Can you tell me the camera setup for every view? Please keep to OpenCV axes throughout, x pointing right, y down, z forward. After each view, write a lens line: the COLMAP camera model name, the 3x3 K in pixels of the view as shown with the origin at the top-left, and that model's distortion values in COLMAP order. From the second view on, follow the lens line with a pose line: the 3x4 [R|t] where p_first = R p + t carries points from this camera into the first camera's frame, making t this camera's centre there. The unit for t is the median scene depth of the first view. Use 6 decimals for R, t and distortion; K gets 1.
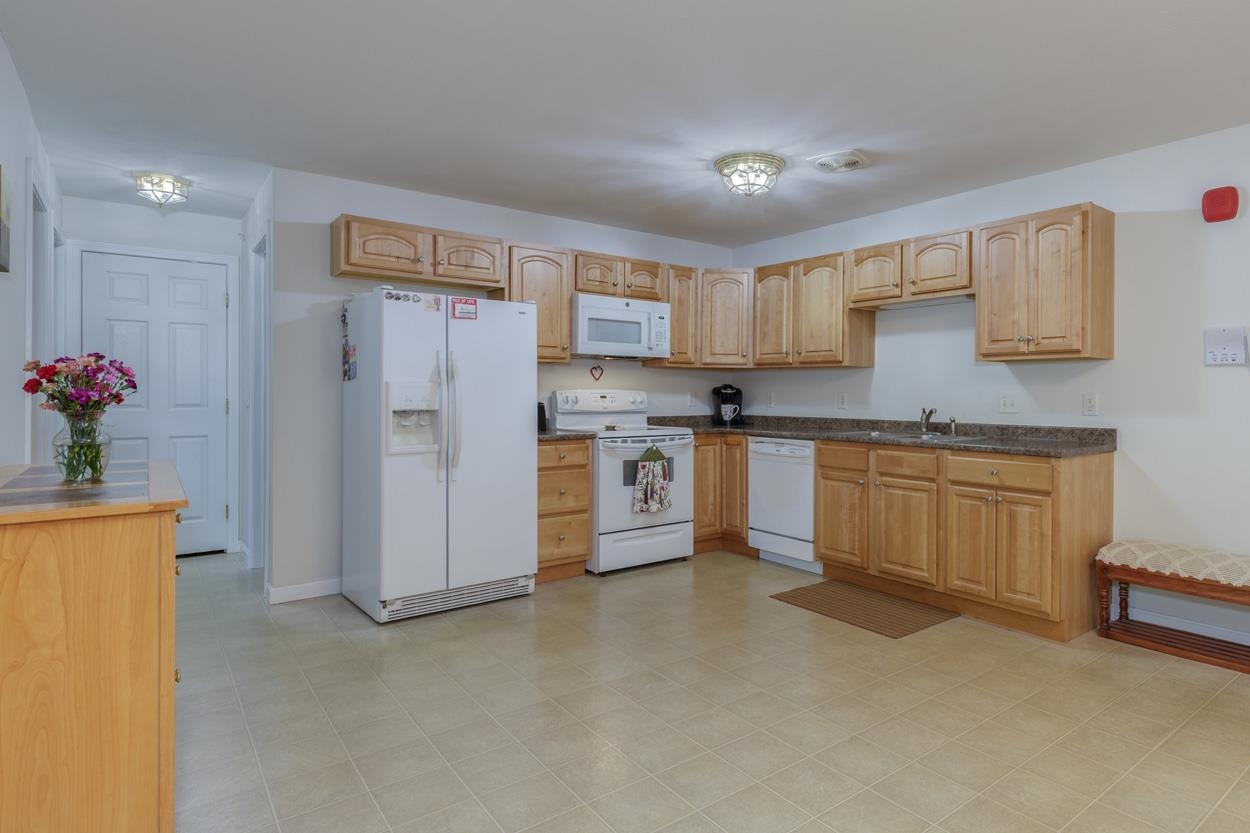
lens RADIAL K [[746.0, 0, 651.9], [0, 746.0, 391.6], [0, 0, 1]] dist [0.018049, 0.000848]
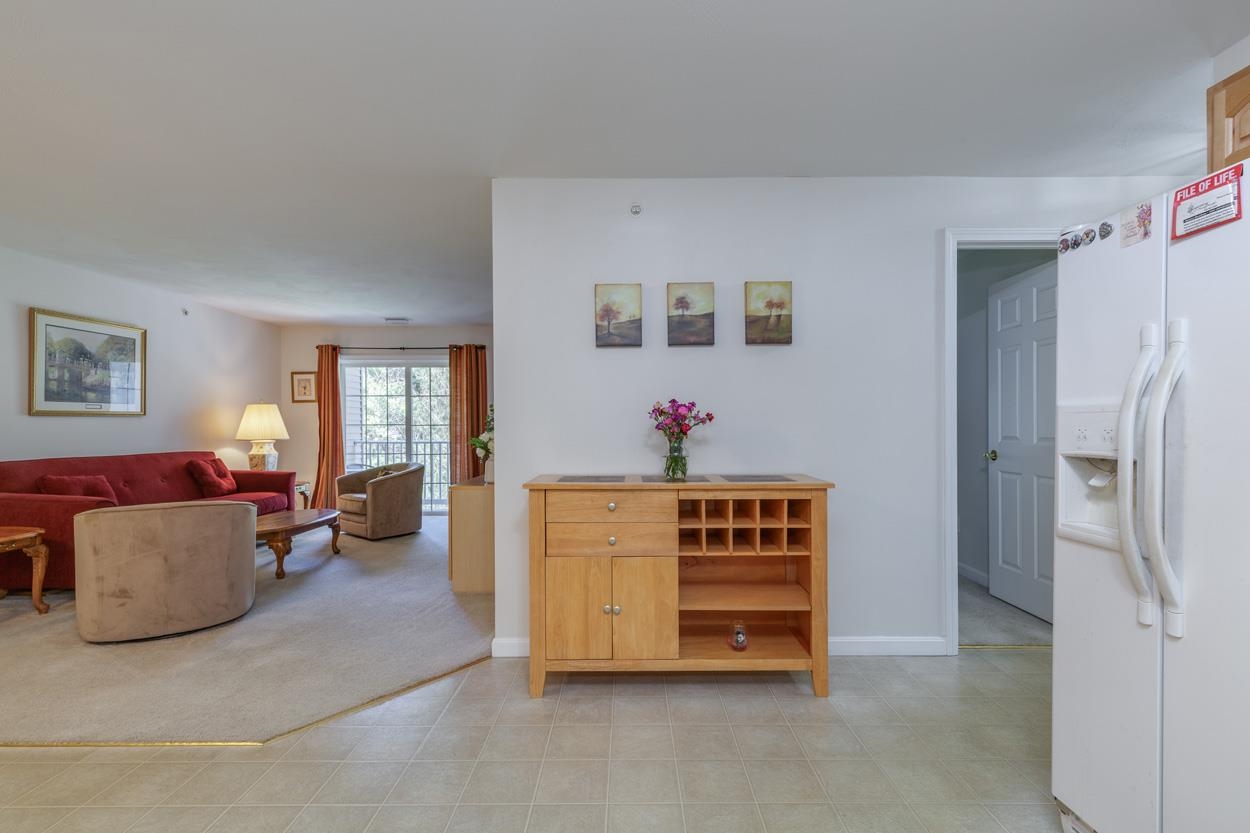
lens RADIAL K [[569.6, 0, 628.4], [0, 569.6, 425.7], [0, 0, 1]] dist [0.000037, 0.000180]
pose [[-0.633517, 0.001461, -0.773727, 0.132455], [0.001942, 0.999998, 0.000298, 0.002667], [0.773726, -0.001314, -0.633519, 0.943739]]
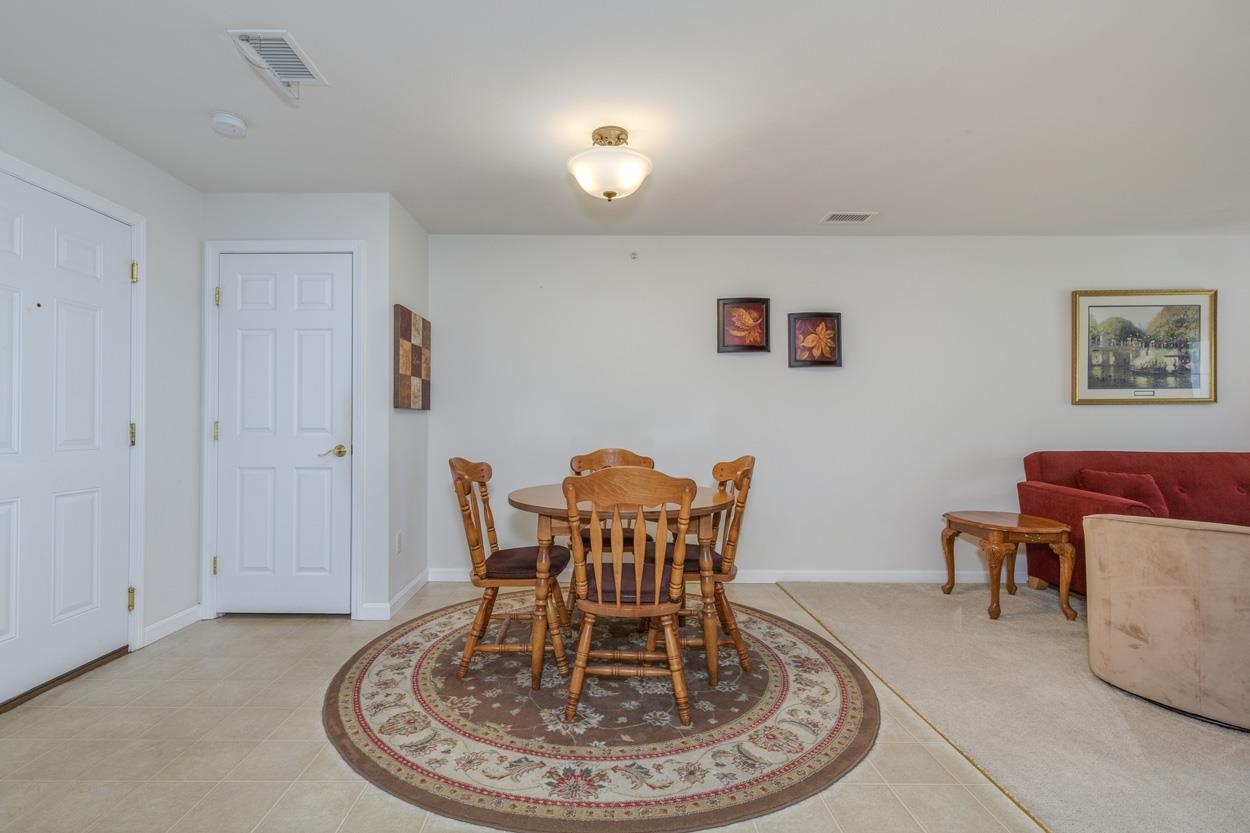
lens RADIAL K [[569.6, 0, 600.7], [0, 569.6, 418.4], [0, 0, 1]] dist [0.000037, 0.000180]
pose [[-0.769226, 0.004370, 0.638962, 0.020754], [-0.003245, 0.999937, -0.010745, 0.018980], [-0.638968, -0.010339, -0.769164, 0.729830]]
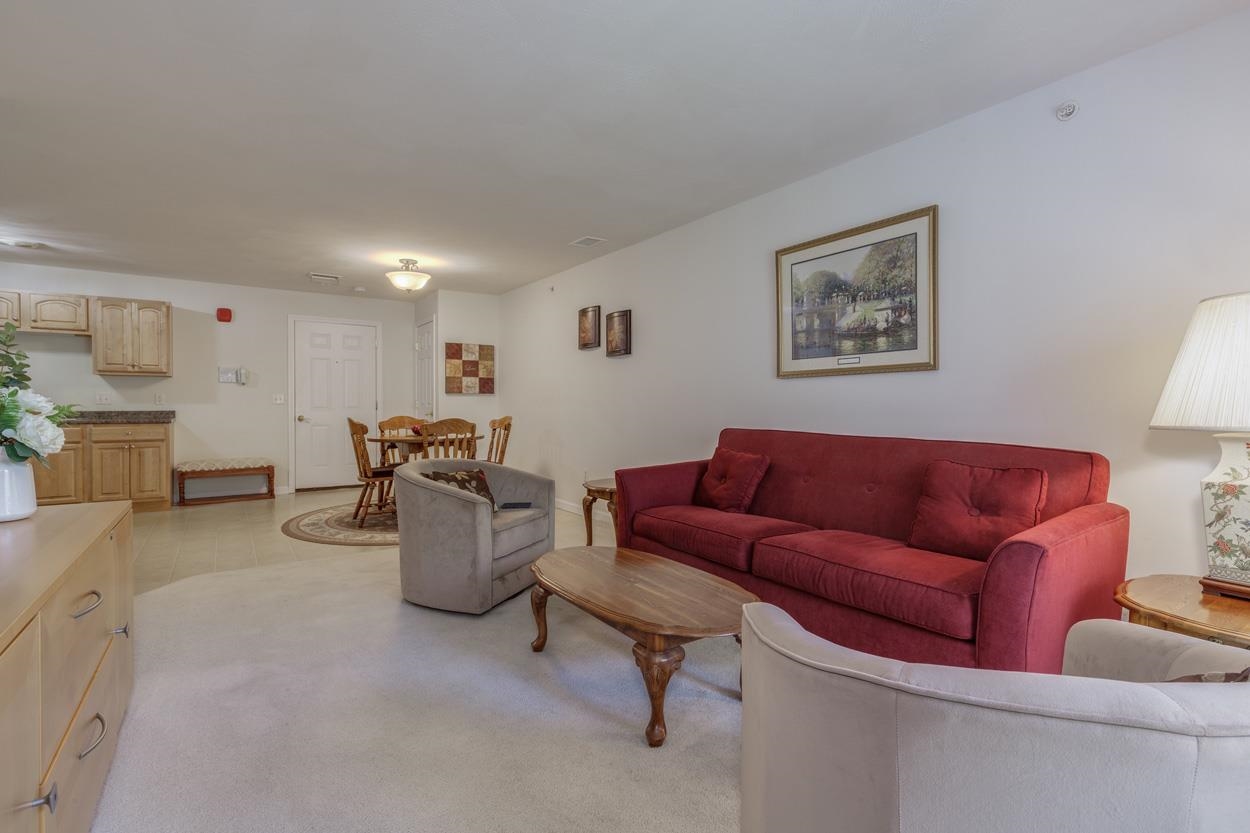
lens RADIAL K [[569.6, 0, 620.7], [0, 569.6, 411.4], [0, 0, 1]] dist [0.000037, 0.000180]
pose [[0.077208, -0.014423, 0.996911, -0.864149], [-0.005400, 0.999875, 0.014884, 0.021464], [-0.997000, -0.006533, 0.077121, -0.357526]]
